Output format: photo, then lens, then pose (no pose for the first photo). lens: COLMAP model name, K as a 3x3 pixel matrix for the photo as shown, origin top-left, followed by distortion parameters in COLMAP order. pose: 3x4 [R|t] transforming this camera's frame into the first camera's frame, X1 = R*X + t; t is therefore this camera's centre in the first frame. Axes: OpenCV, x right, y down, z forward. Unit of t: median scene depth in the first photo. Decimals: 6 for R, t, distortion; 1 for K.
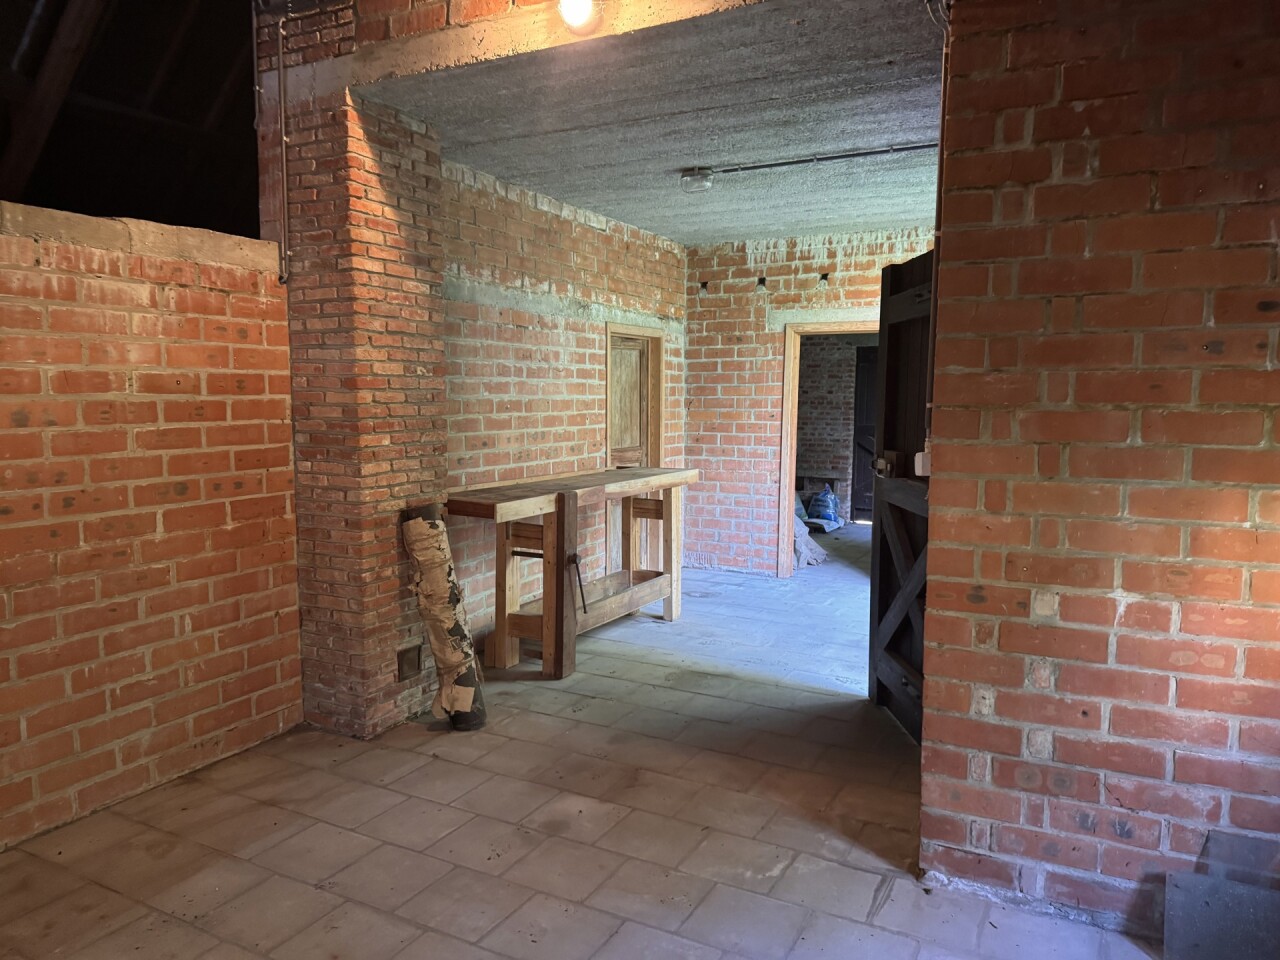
lens RADIAL K [[890.0, 0, 640.0], [0, 890.0, 480.0], [0, 0, 1]] dist [0.001044, -0.000055]
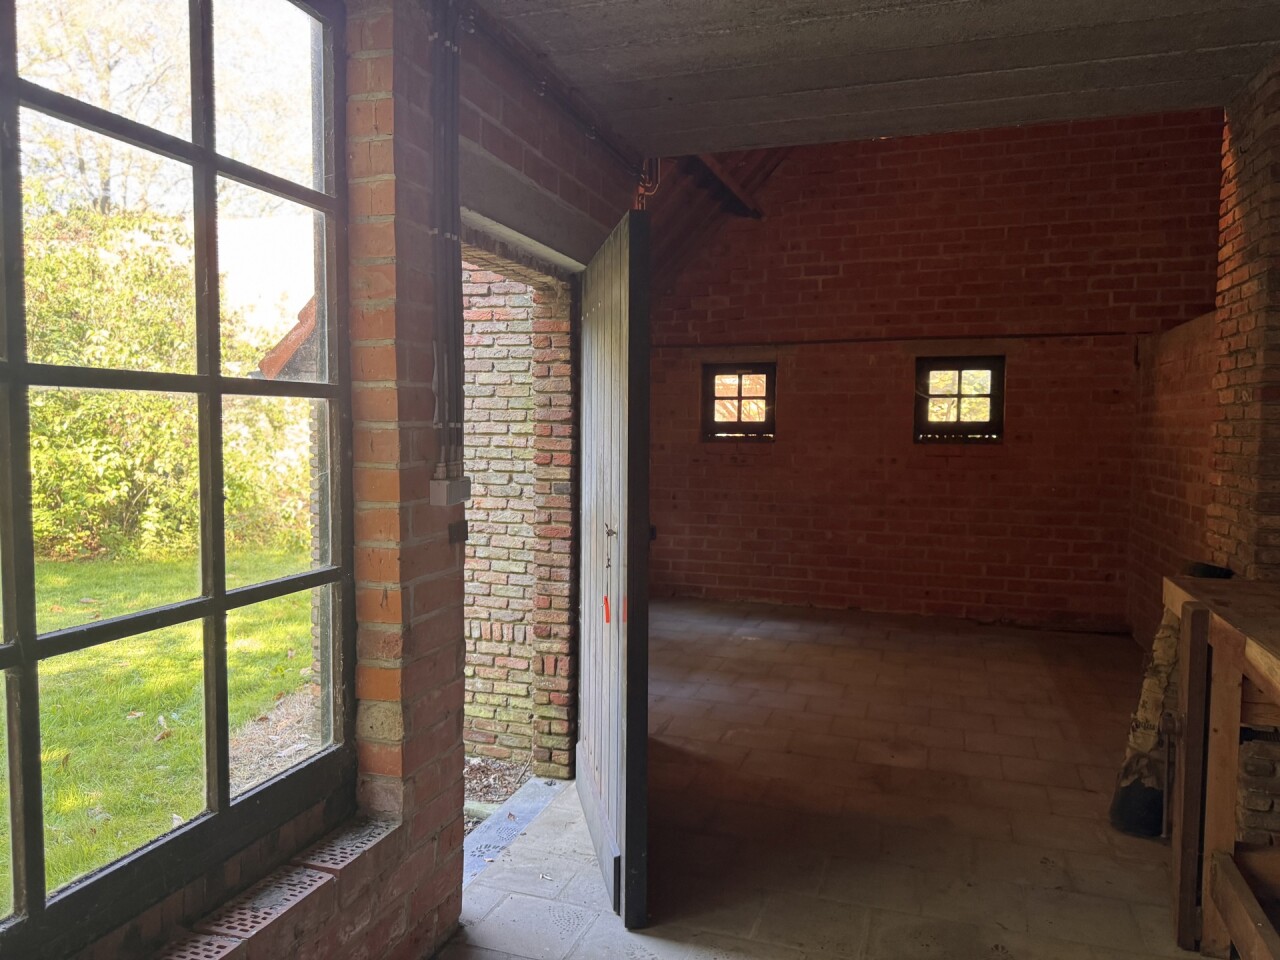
lens RADIAL K [[890.0, 0, 640.0], [0, 890.0, 480.0], [0, 0, 1]] dist [0.001044, -0.000055]
pose [[-0.986750, -0.003978, -0.162199, 0.494401], [-0.029914, 0.987021, 0.157778, -0.200128], [0.159466, 0.160539, -0.974062, 2.127509]]
